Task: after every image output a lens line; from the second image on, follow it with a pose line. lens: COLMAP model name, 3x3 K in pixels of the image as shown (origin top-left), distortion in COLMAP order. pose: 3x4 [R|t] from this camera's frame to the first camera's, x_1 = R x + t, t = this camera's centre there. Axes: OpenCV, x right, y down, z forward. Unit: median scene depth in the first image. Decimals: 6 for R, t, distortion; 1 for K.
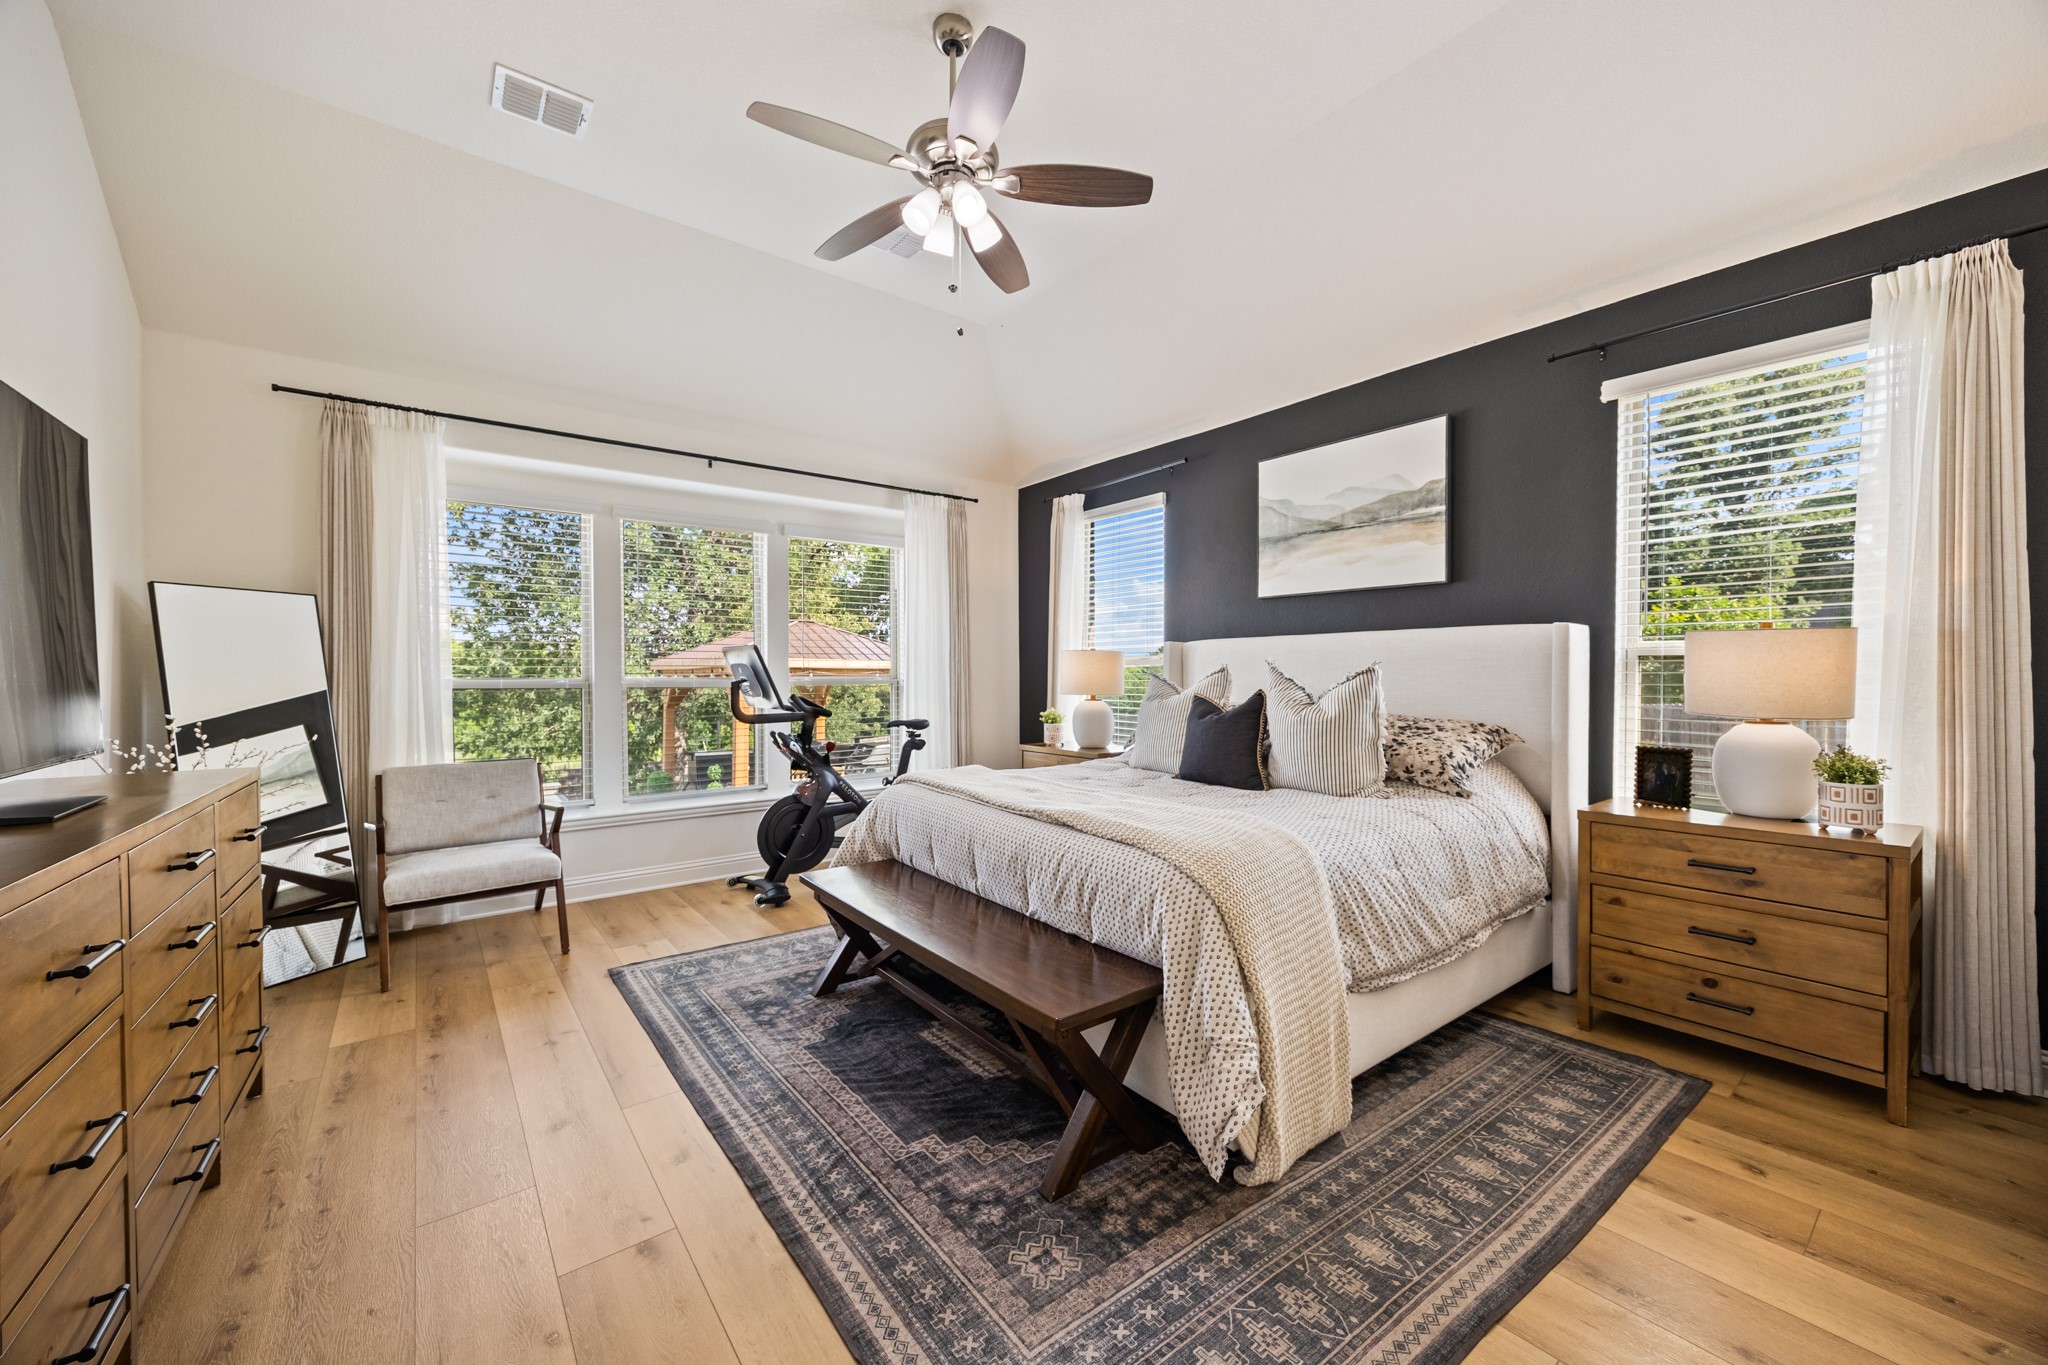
lens RADIAL K [[797.1, 0, 964.4], [0, 797.1, 679.9], [0, 0, 1]] dist [0.008573, -0.001162]
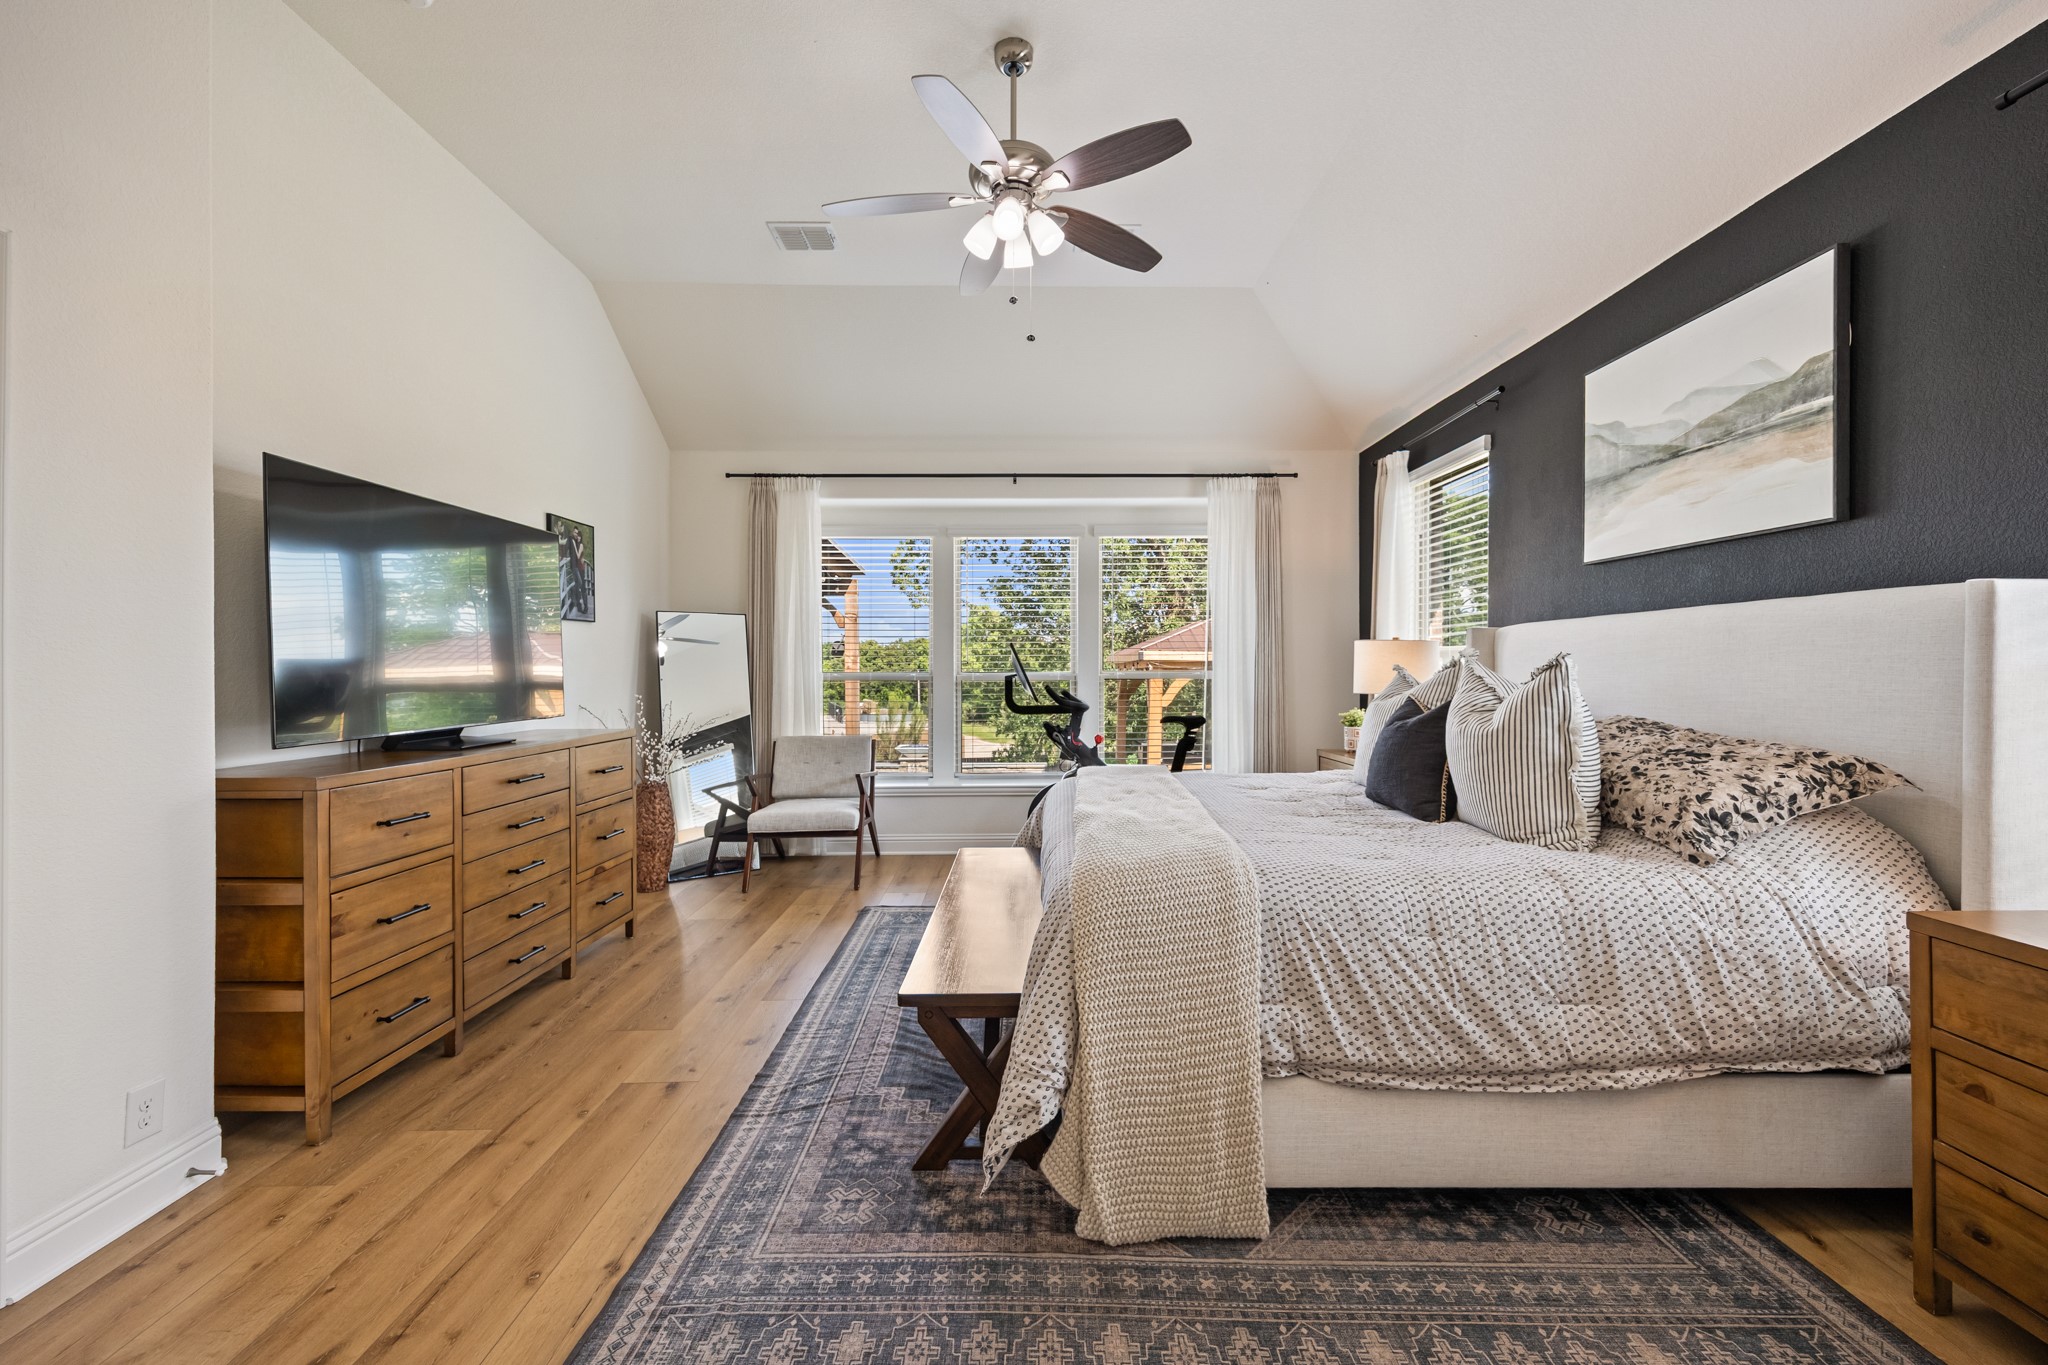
lens RADIAL K [[797.1, 0, 965.8], [0, 797.1, 667.9], [0, 0, 1]] dist [0.008573, -0.001162]
pose [[0.794265, 0.000462, -0.607571, 0.440632], [-0.005304, 0.999967, -0.006174, -0.002156], [0.607548, 0.008126, 0.794241, 0.108819]]
